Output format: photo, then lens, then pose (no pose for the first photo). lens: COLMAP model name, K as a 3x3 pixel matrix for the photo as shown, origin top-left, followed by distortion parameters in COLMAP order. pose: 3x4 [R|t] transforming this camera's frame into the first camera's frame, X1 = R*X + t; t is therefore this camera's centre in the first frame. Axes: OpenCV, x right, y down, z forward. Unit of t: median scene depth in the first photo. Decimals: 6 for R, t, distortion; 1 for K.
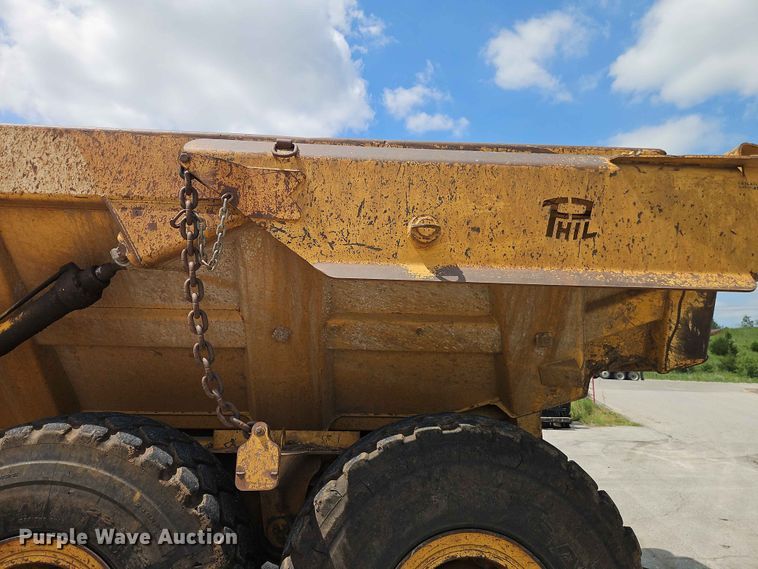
lens RADIAL K [[515.7, 0, 377.9], [0, 515.7, 280.2], [0, 0, 1]] dist [0.057558, -0.043056]
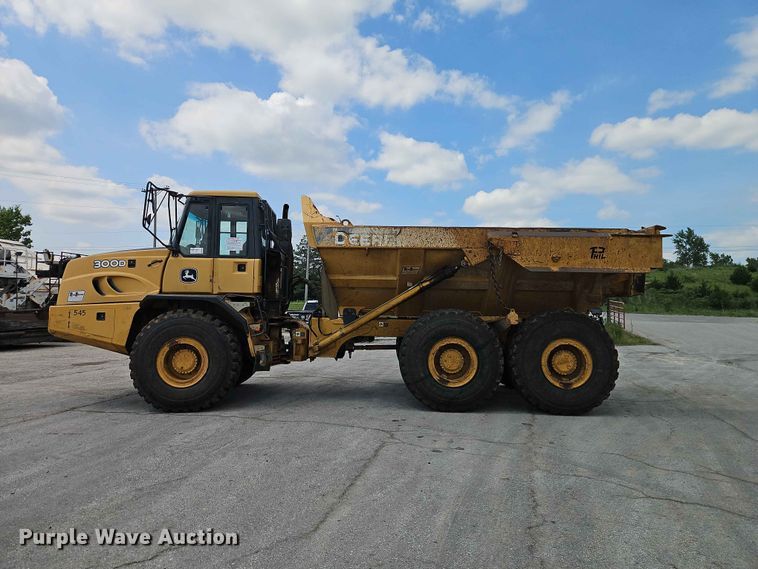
lens RADIAL K [[508.1, 0, 375.9], [0, 508.1, 283.3], [0, 0, 1]] dist [0.069469, -0.054038]
pose [[0.996982, -0.005099, -0.077465, -0.846286], [0.014417, 0.992644, 0.120207, -0.348811], [0.076282, -0.120961, 0.989722, -2.541435]]
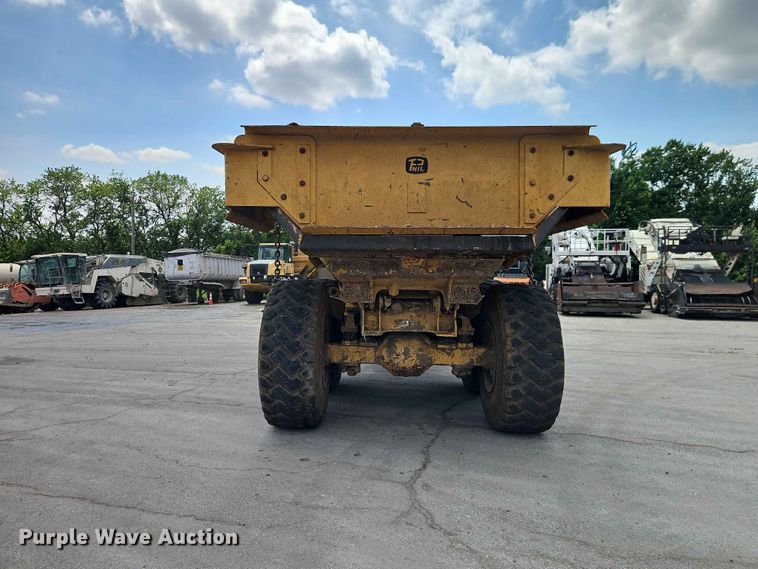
lens RADIAL K [[515.7, 0, 377.9], [0, 515.7, 280.2], [0, 0, 1]] dist [0.057558, -0.043056]
pose [[-0.076969, 0.003986, -0.997026, 2.693509], [0.151745, 0.988389, -0.007763, 0.367239], [0.985418, -0.151891, -0.076680, 1.674872]]
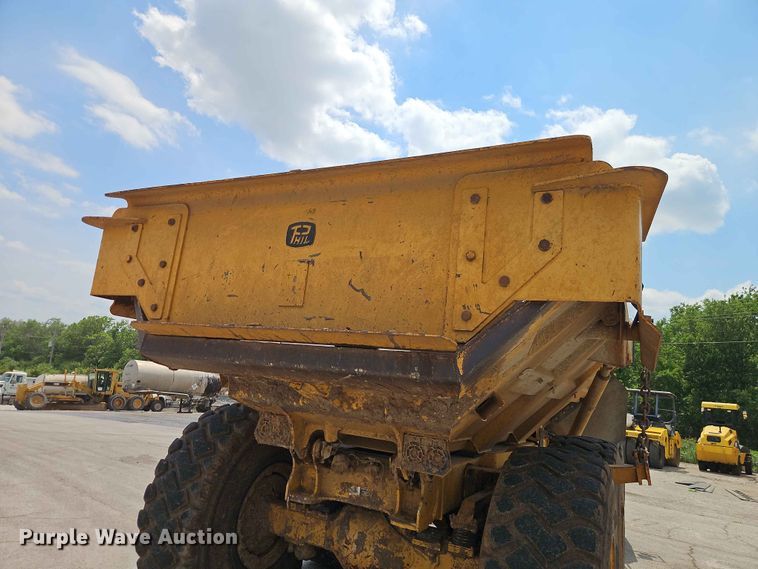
lens RADIAL K [[515.7, 0, 377.9], [0, 515.7, 280.2], [0, 0, 1]] dist [0.057558, -0.043056]
pose [[-0.500291, -0.232667, -0.834011, 1.655291], [0.033087, 0.957380, -0.286931, 0.417061], [0.865225, -0.171144, -0.471270, 2.470099]]
